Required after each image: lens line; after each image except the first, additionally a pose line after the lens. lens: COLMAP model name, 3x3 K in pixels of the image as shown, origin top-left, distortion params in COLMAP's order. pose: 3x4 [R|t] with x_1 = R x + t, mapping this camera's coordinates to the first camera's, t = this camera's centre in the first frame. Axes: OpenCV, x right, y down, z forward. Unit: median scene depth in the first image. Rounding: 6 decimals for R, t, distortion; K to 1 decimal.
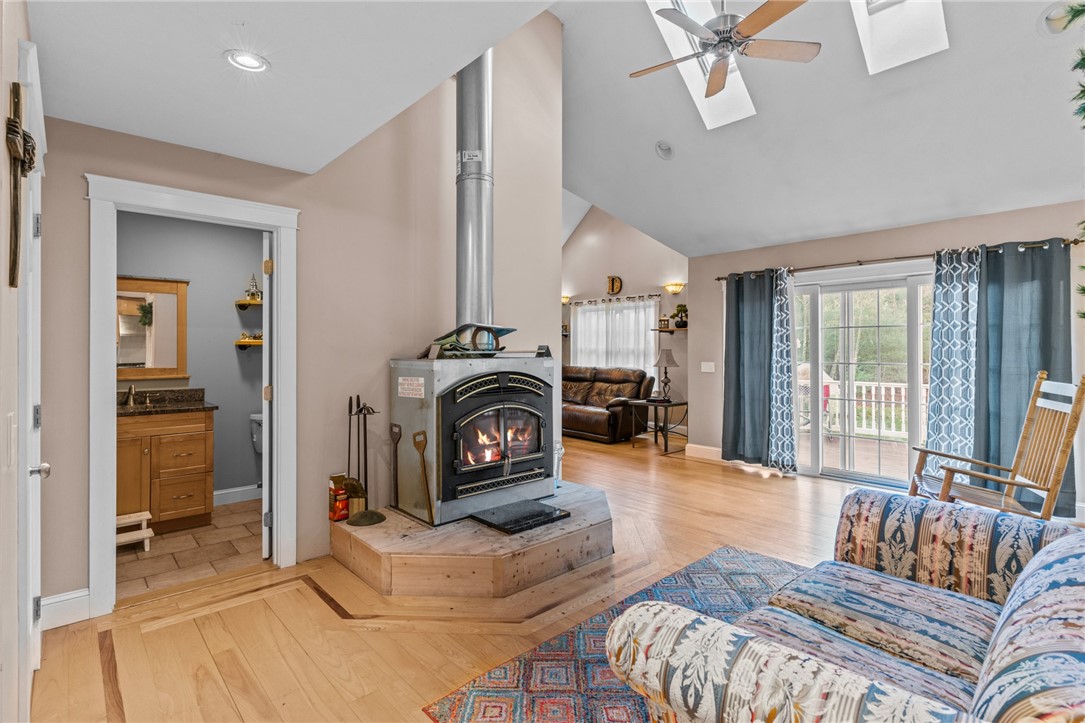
lens RADIAL K [[520.5, 0, 539.5], [0, 520.5, 344.6], [0, 0, 1]] dist [0.000336, -0.000179]
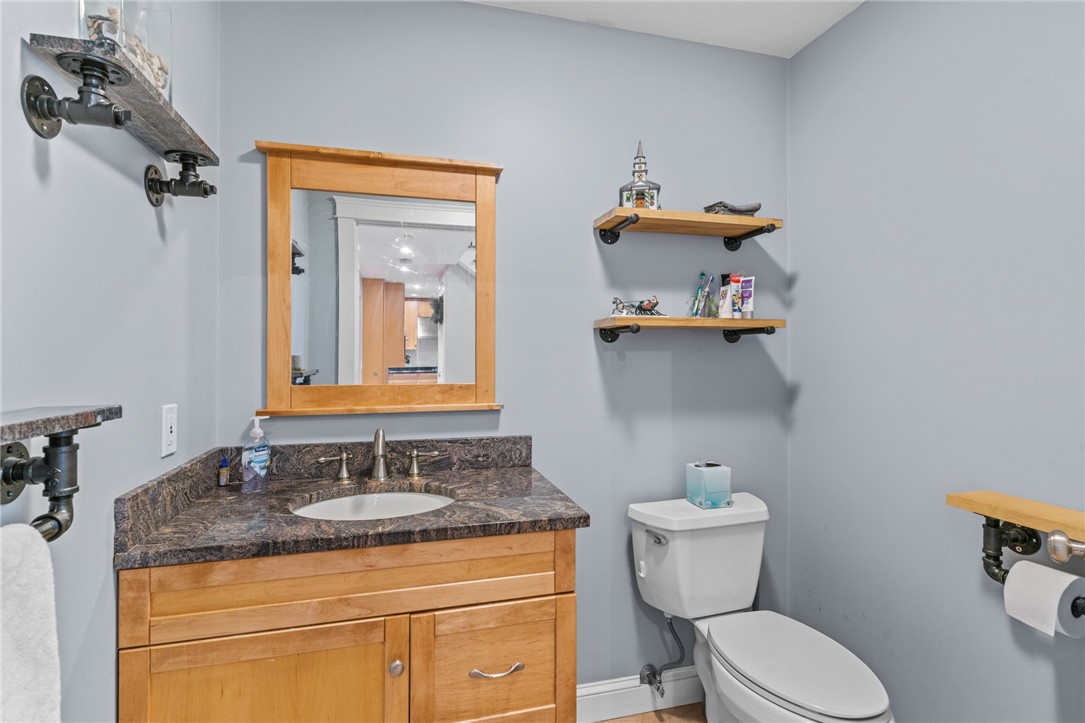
lens RADIAL K [[520.5, 0, 539.5], [0, 520.5, 344.6], [0, 0, 1]] dist [0.000336, -0.000179]
pose [[0.892619, -0.008282, -0.450736, -0.467413], [0.003364, 0.999926, -0.011712, 0.018298], [0.450799, 0.008938, 0.892581, 0.658440]]
